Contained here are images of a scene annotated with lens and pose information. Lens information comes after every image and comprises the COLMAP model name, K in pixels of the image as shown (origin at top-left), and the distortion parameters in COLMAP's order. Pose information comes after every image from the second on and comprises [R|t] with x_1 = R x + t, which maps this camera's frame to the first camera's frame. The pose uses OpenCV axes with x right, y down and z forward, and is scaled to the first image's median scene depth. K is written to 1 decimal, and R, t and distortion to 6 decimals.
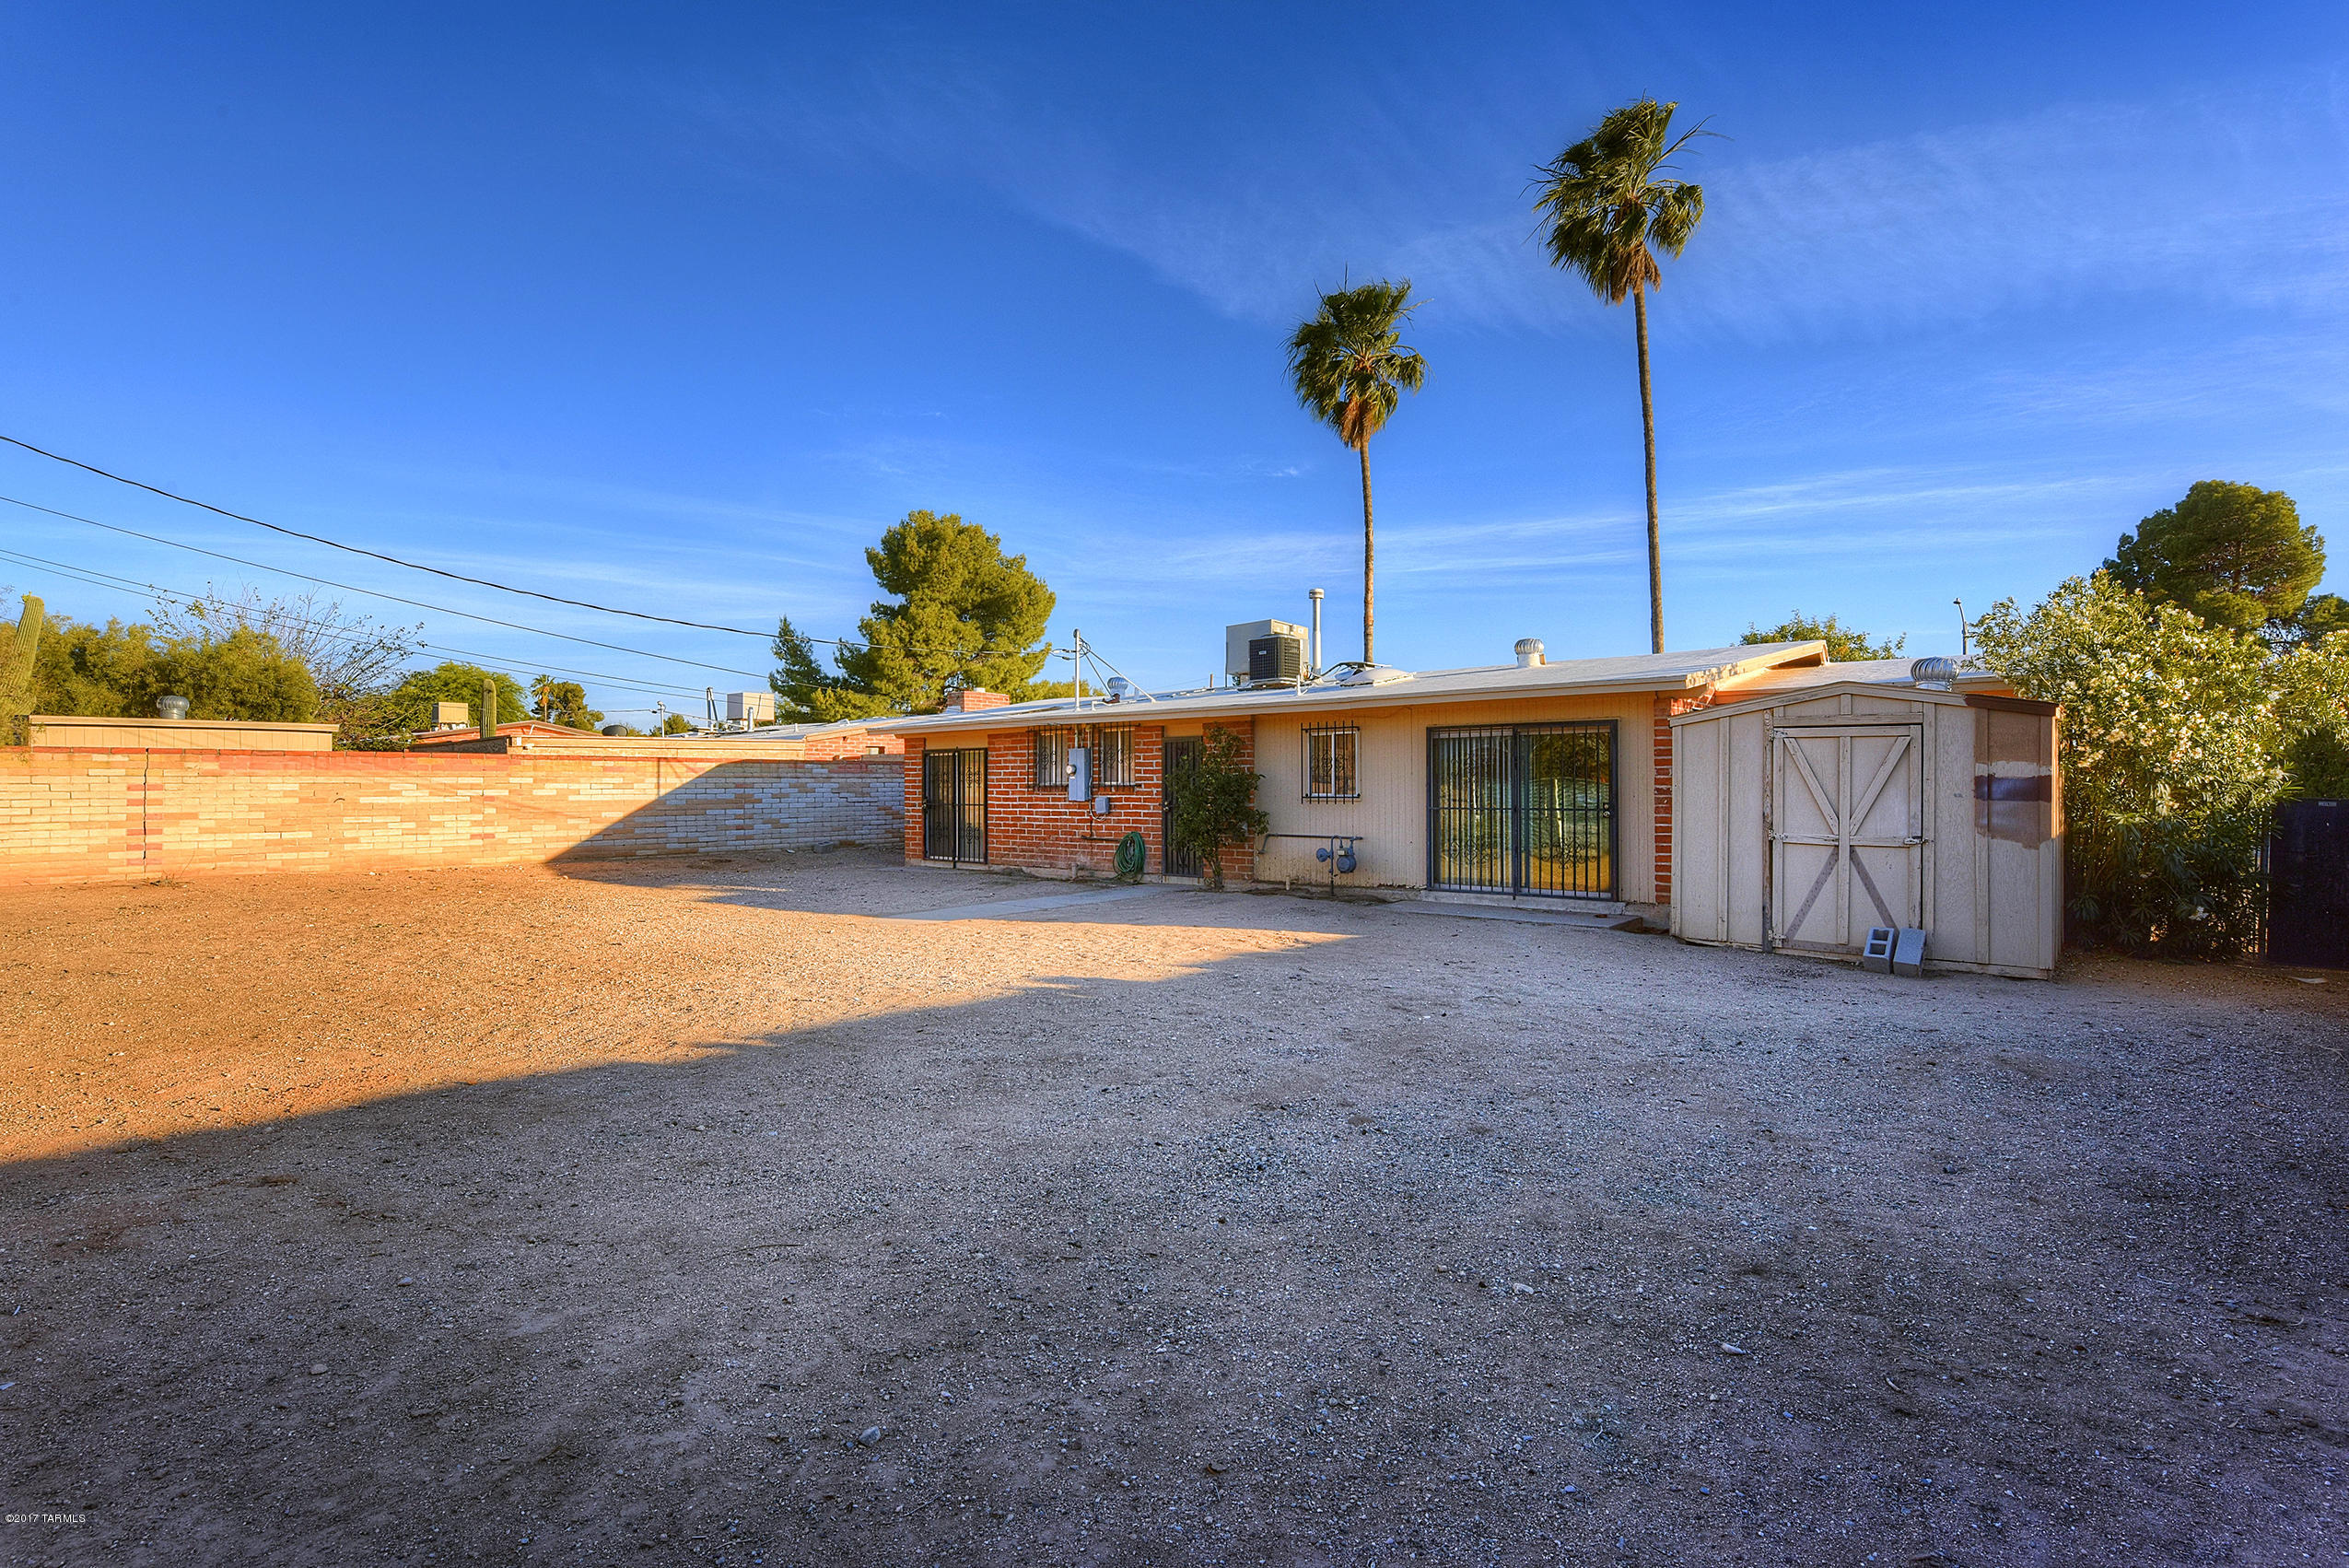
lens RADIAL K [[1112.3, 0, 1179.7], [0, 1112.3, 785.7], [0, 0, 1]] dist [-0.007844, -0.000858]
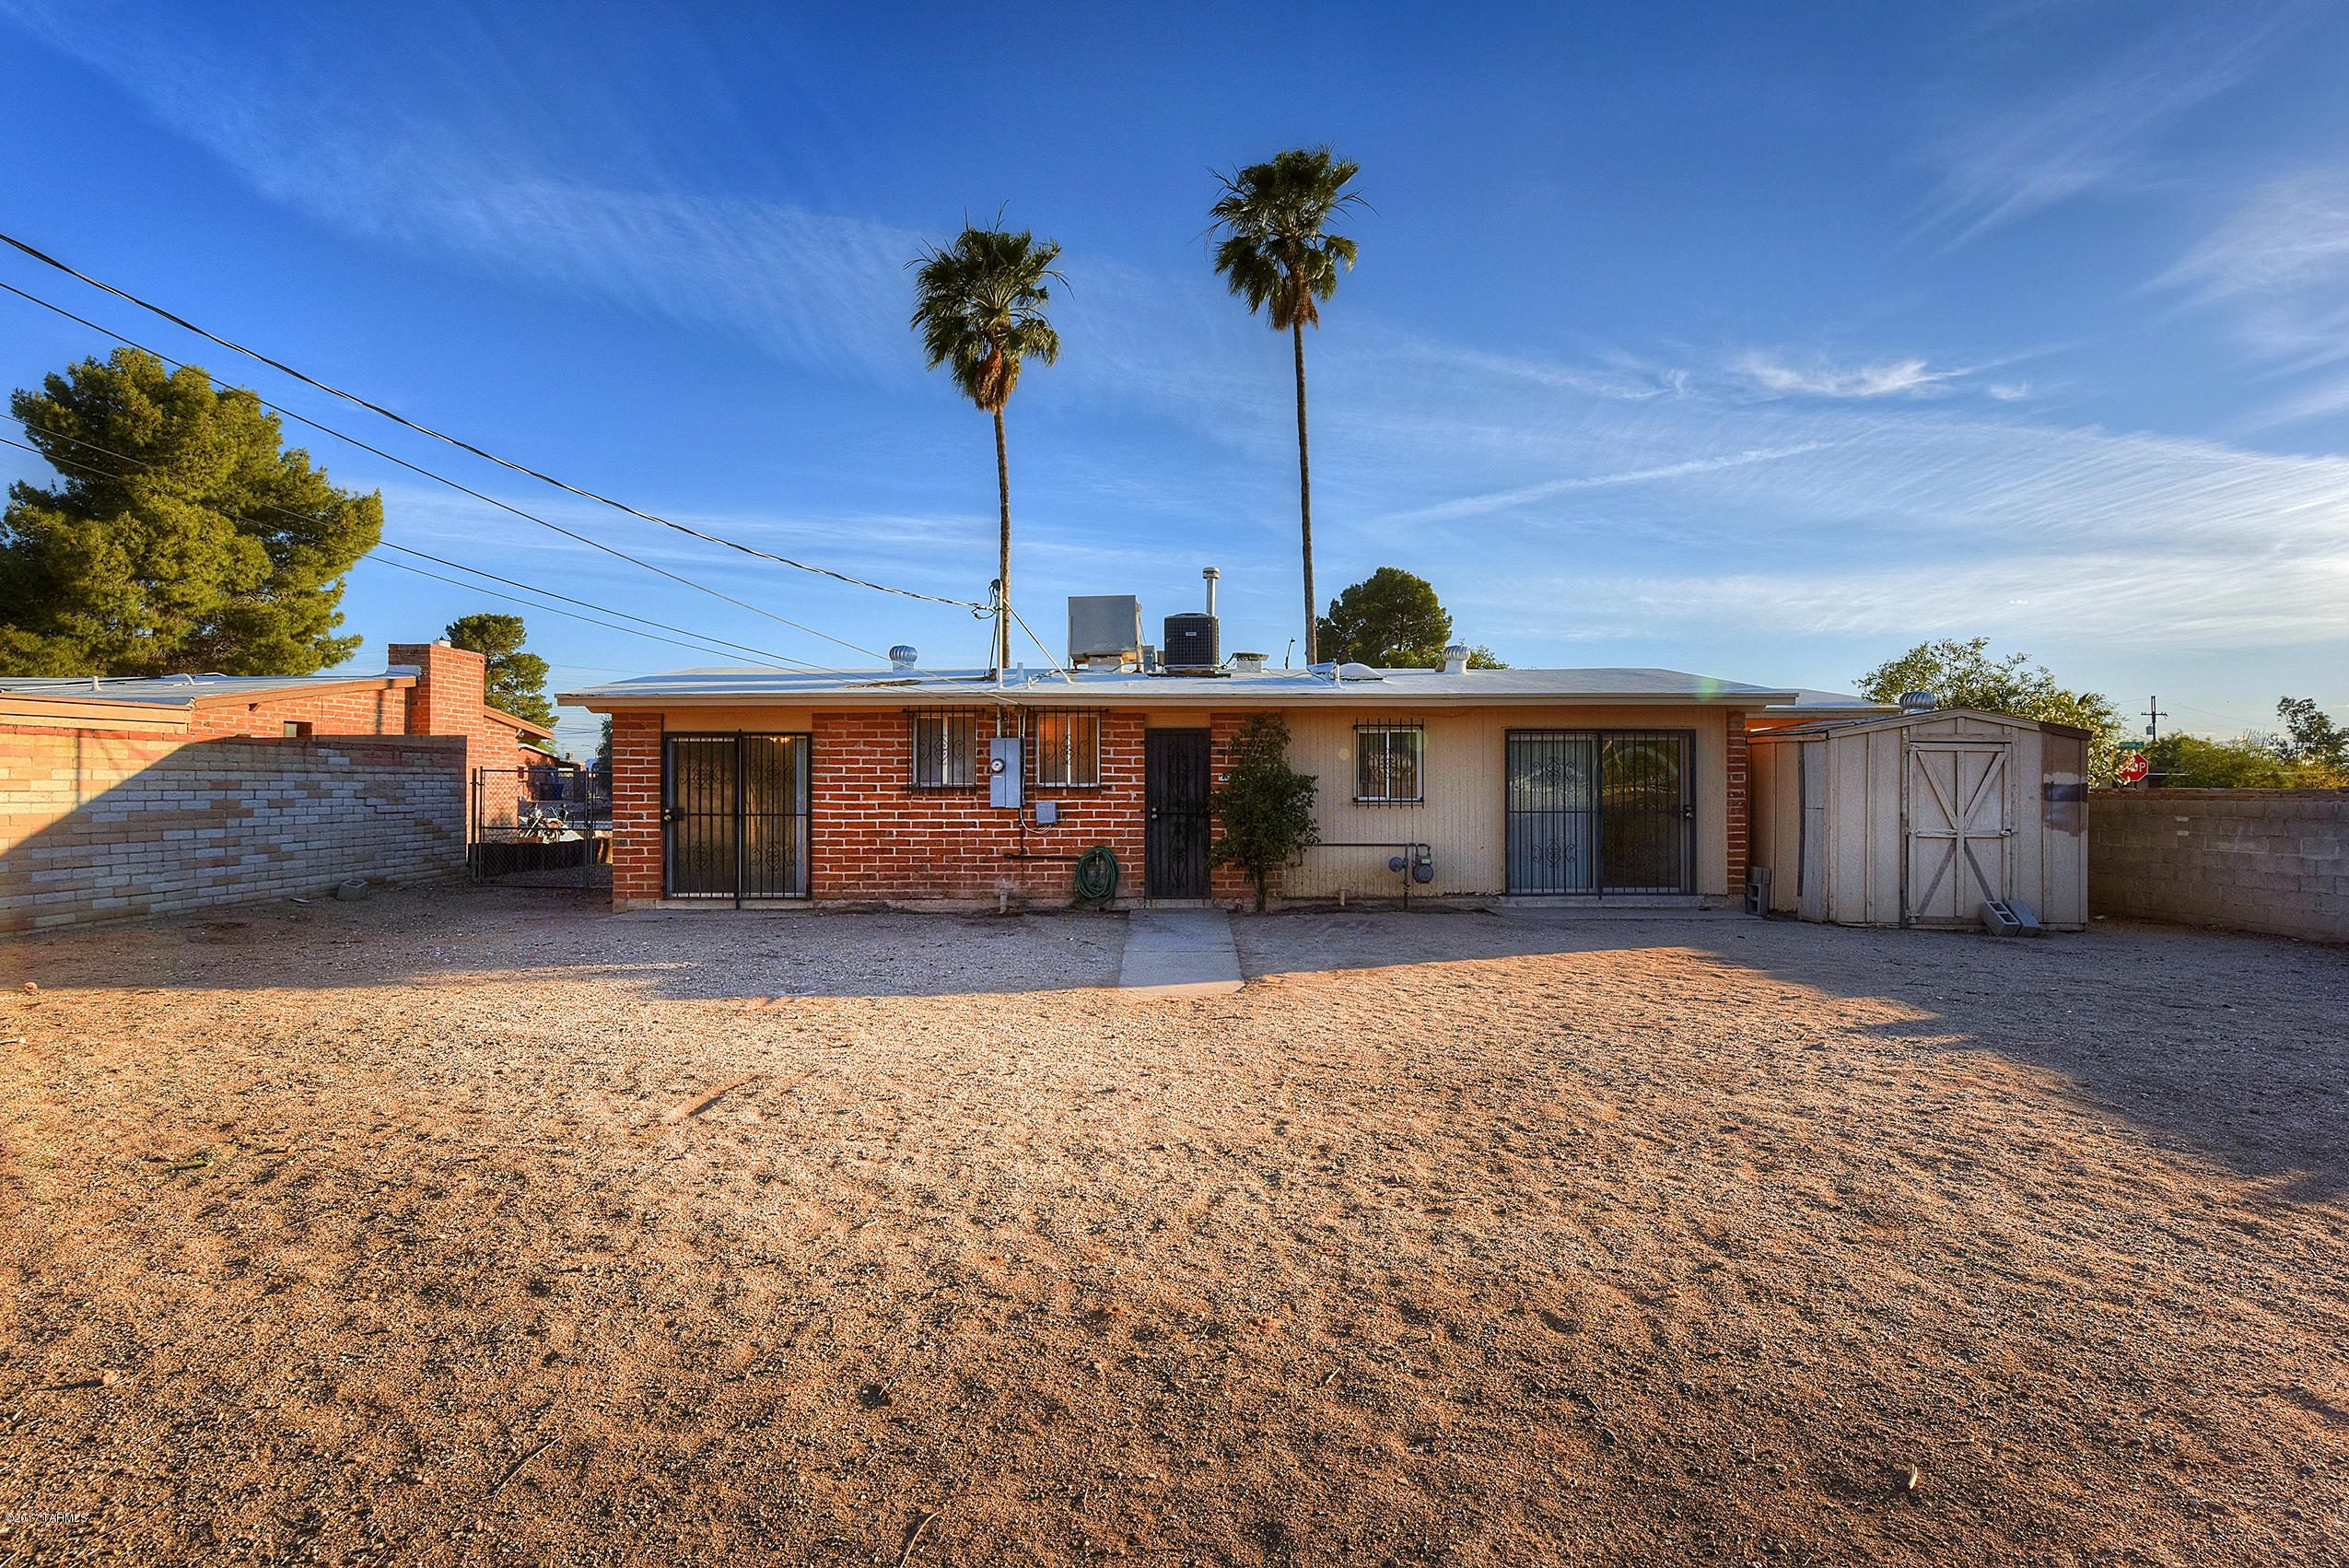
lens RADIAL K [[1112.3, 0, 1180.5], [0, 1112.3, 788.4], [0, 0, 1]] dist [-0.007844, -0.000858]
pose [[0.754074, 0.002358, 0.656785, -0.498609], [-0.002868, 0.999996, -0.000297, 0.000506], [-0.656783, -0.001660, 0.754078, 0.353274]]
